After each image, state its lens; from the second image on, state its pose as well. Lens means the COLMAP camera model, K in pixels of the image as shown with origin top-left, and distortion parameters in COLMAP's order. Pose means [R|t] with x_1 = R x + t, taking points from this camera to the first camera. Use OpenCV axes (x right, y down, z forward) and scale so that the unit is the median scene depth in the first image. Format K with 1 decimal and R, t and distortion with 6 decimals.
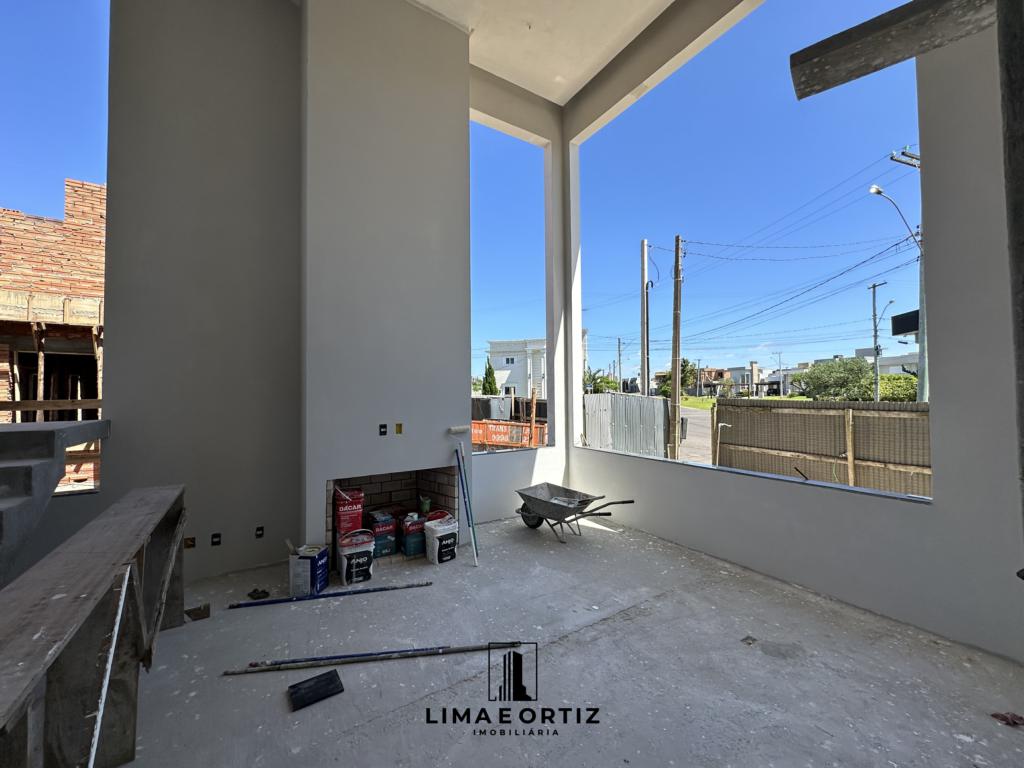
lens RADIAL K [[408.2, 0, 513.2], [0, 408.2, 382.9], [0, 0, 1]] dist [0.000717, -0.000104]
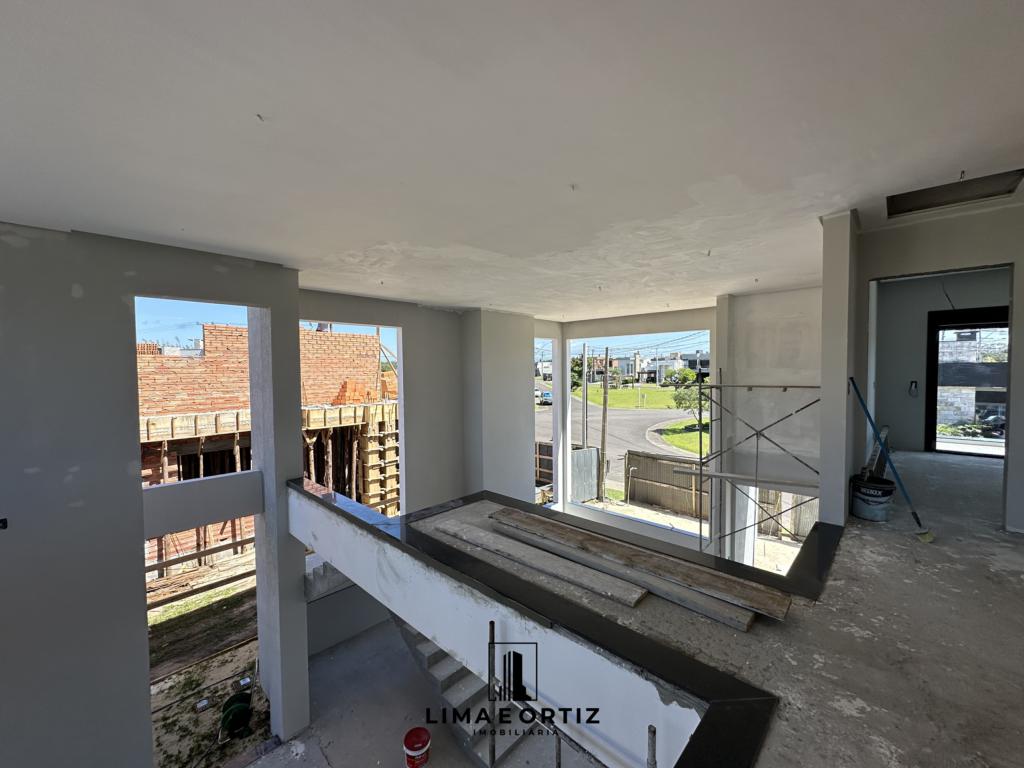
lens RADIAL K [[408.2, 0, 513.2], [0, 408.2, 382.9], [0, 0, 1]] dist [0.000717, -0.000104]
pose [[0.970366, -0.007640, 0.241517, -0.436285], [-0.006042, 0.998420, 0.055857, -0.398136], [-0.241563, -0.055661, 0.968788, -0.596478]]
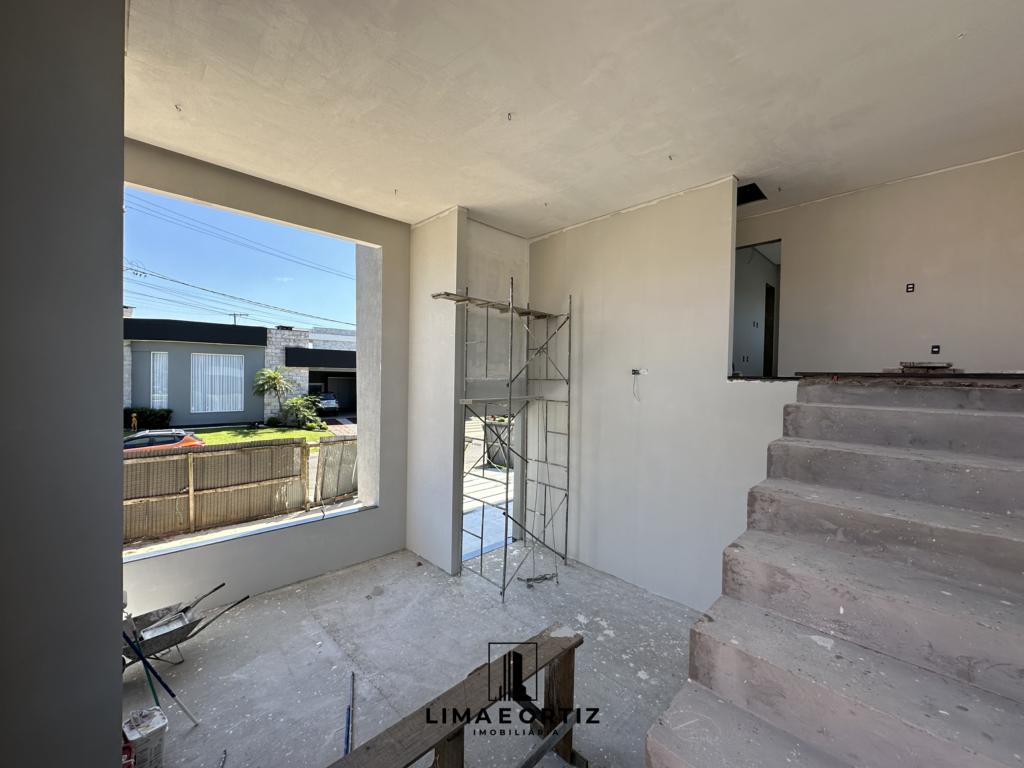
lens RADIAL K [[408.2, 0, 513.2], [0, 408.2, 382.9], [0, 0, 1]] dist [0.000717, -0.000104]
pose [[-0.206968, -0.009375, 0.978303, -0.602458], [-0.043308, 0.999062, 0.000411, -0.189915], [-0.977389, -0.042283, -0.207180, 0.274608]]
